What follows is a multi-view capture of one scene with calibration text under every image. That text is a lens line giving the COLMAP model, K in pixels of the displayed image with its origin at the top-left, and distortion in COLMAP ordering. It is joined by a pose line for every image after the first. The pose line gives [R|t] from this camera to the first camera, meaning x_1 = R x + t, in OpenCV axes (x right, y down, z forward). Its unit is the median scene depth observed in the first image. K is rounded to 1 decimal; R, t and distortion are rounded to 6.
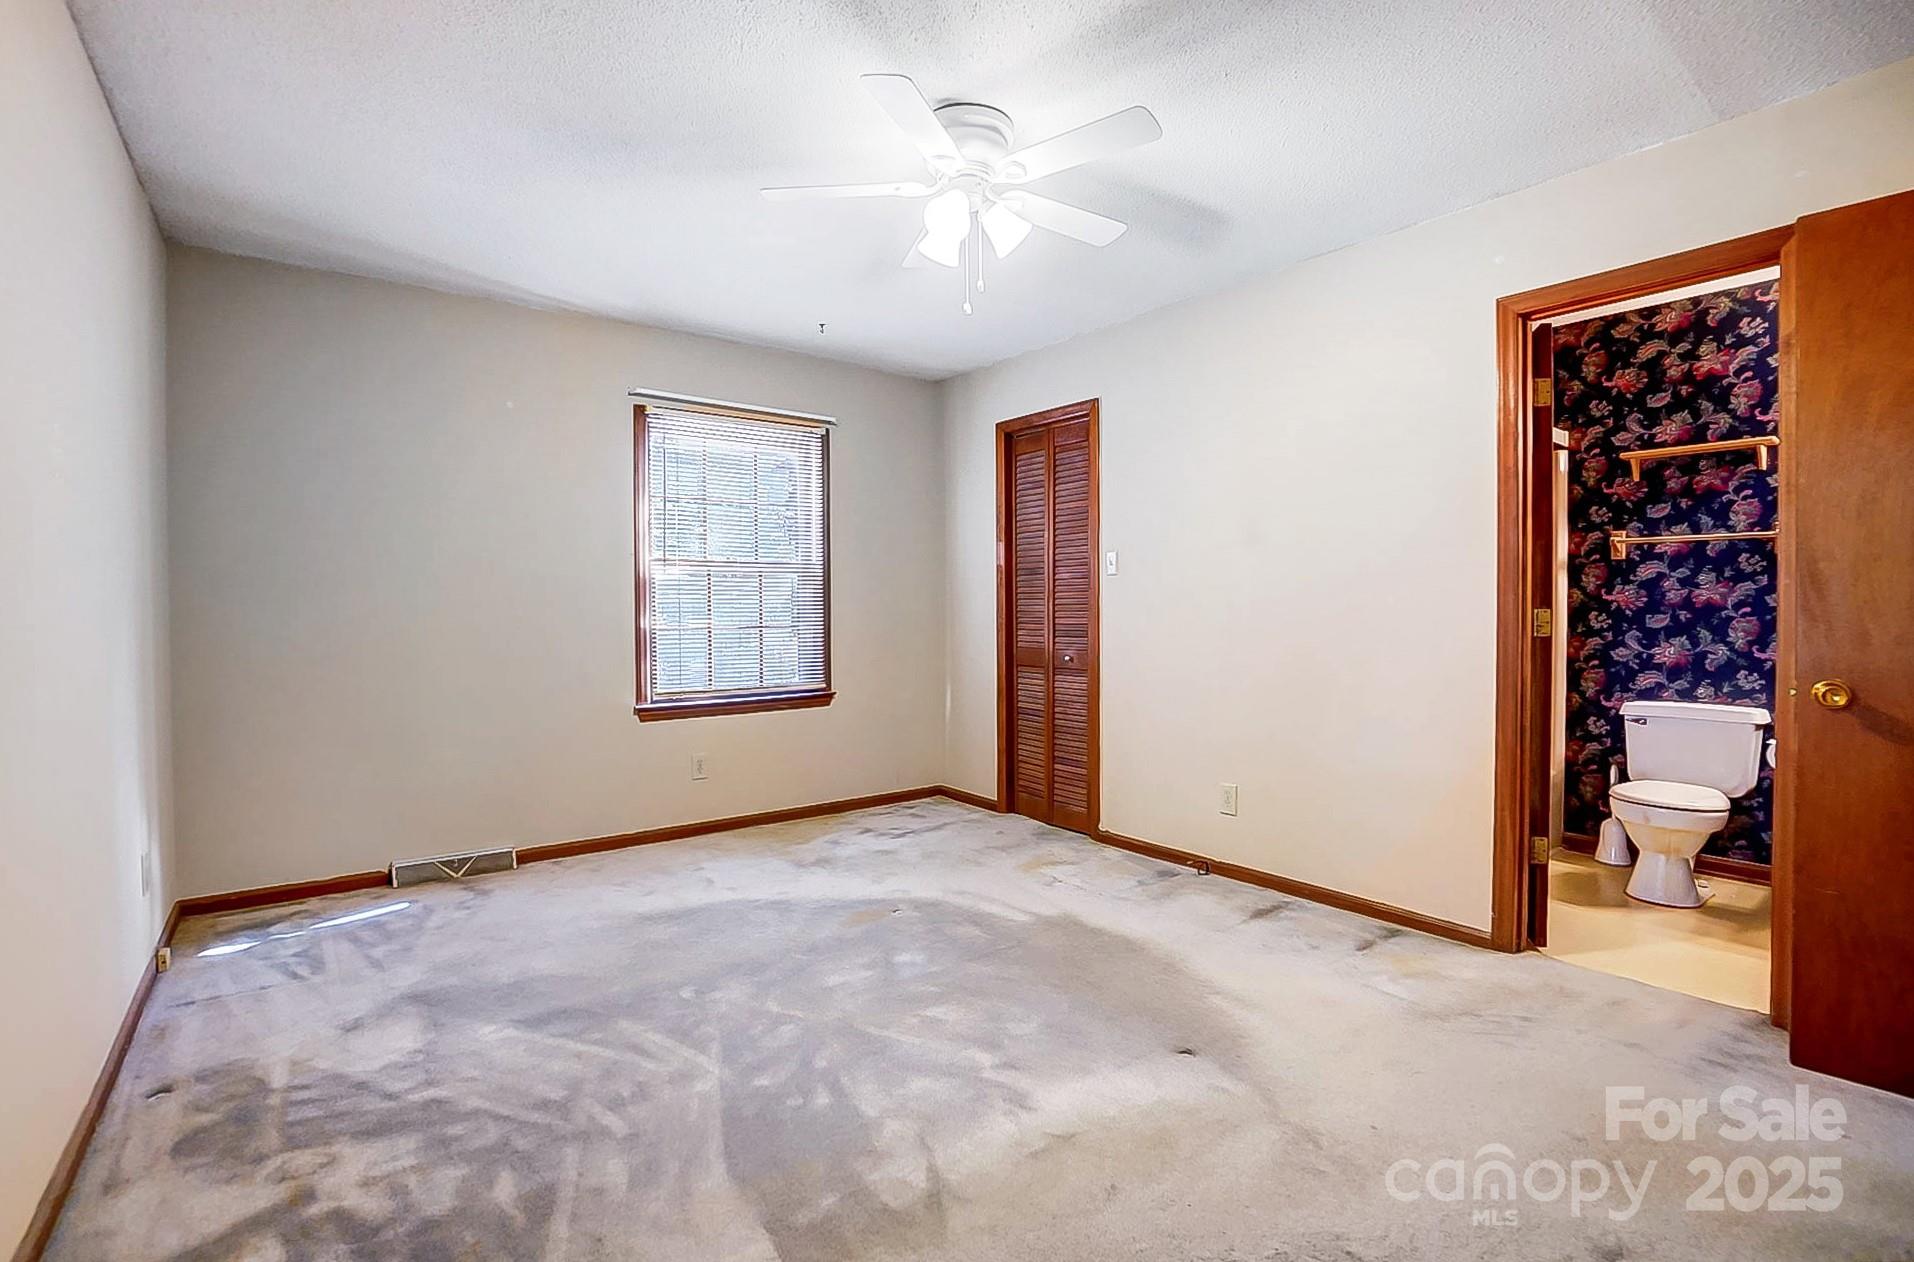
lens RADIAL K [[855.0, 0, 957.0], [0, 855.0, 631.0], [0, 0, 1]] dist [-0.033882, 0.000827]
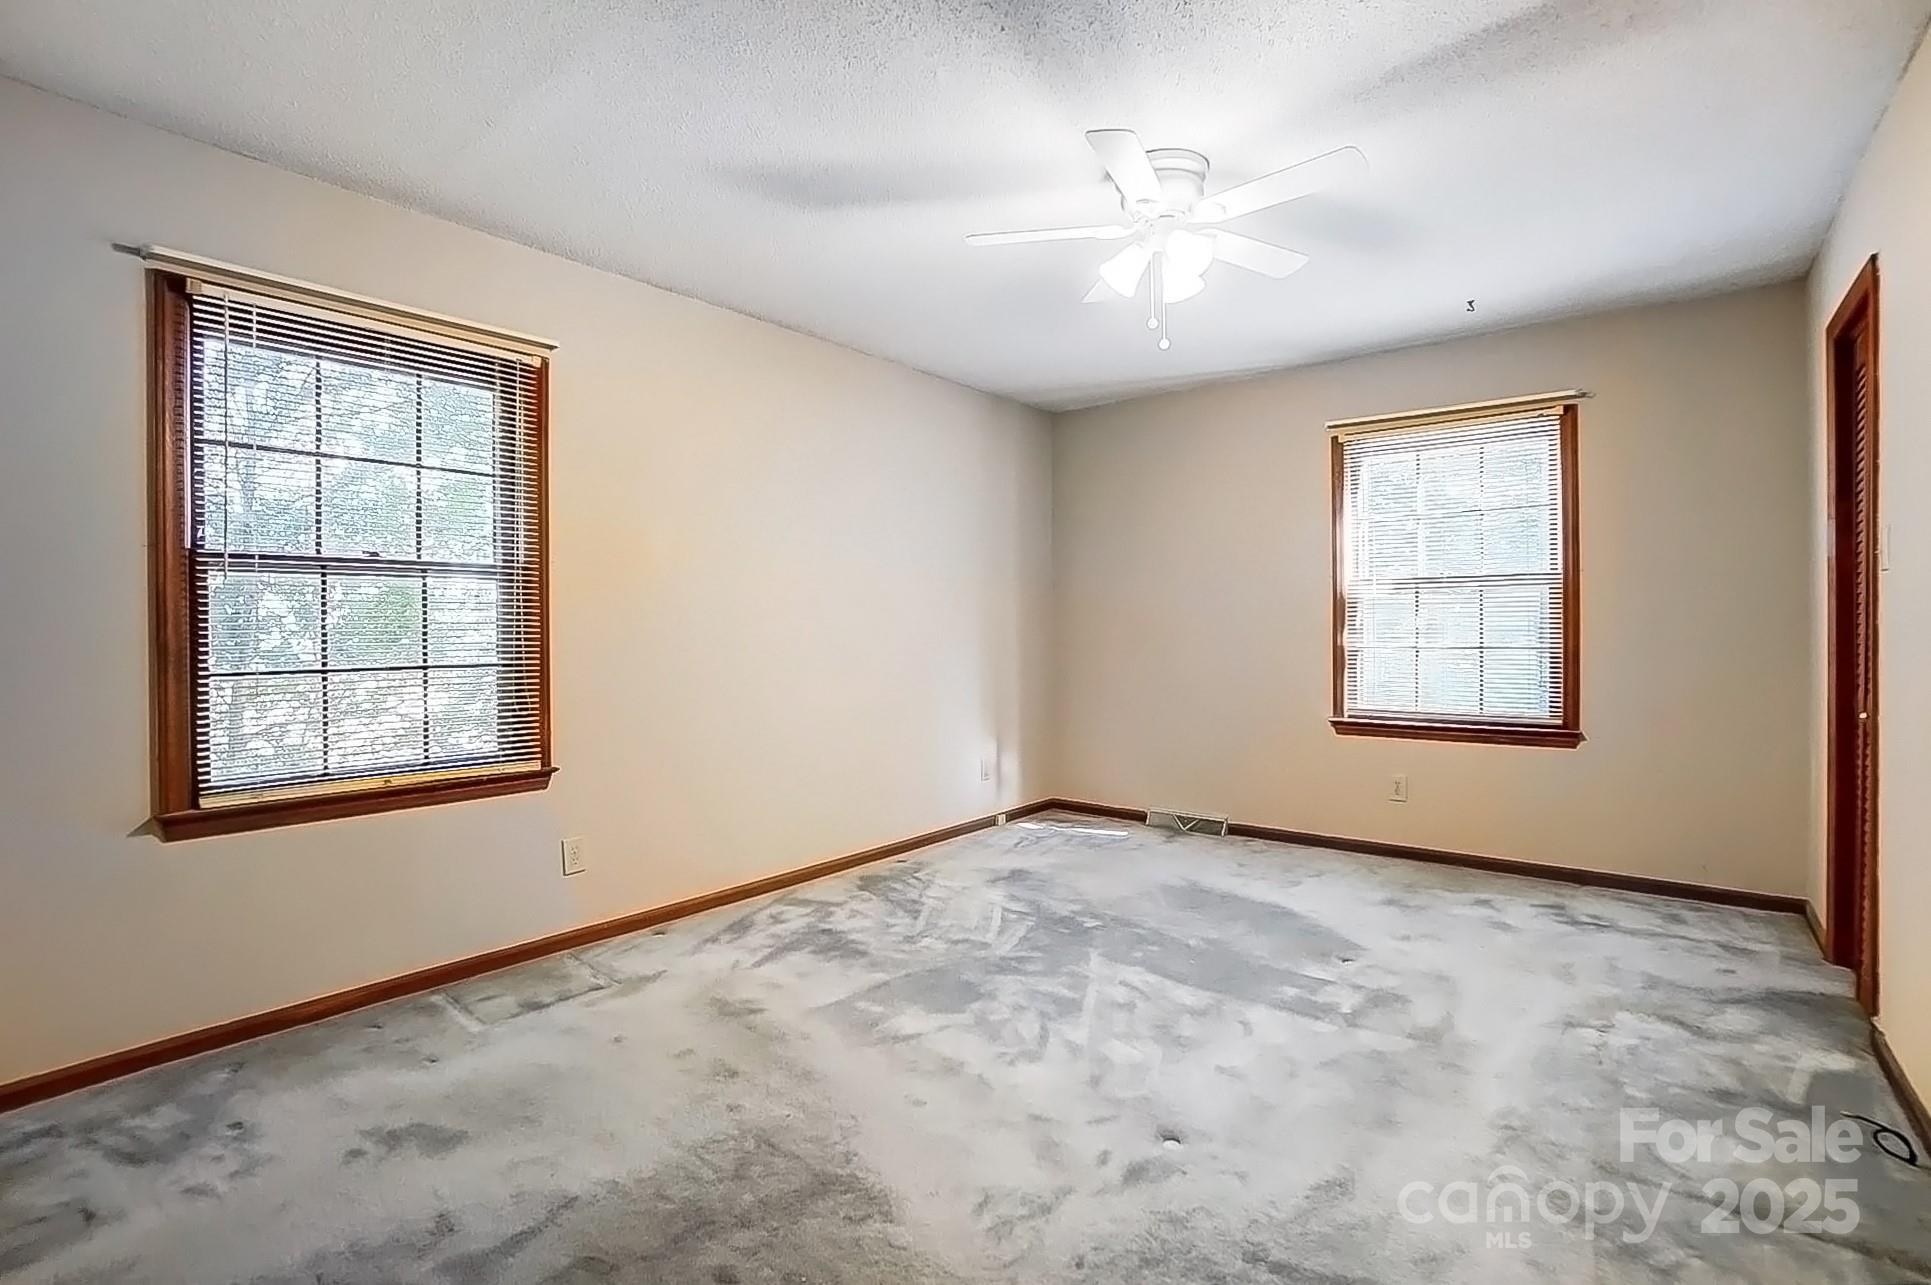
lens RADIAL K [[857.9, 0, 952.5], [0, 857.9, 640.6], [0, 0, 1]] dist [-0.061721, 0.017522]
pose [[0.233629, 0.019260, -0.972135, 0.550414], [-0.019354, 0.999698, 0.015155, -0.016301], [0.972133, 0.015274, 0.233931, 0.290765]]
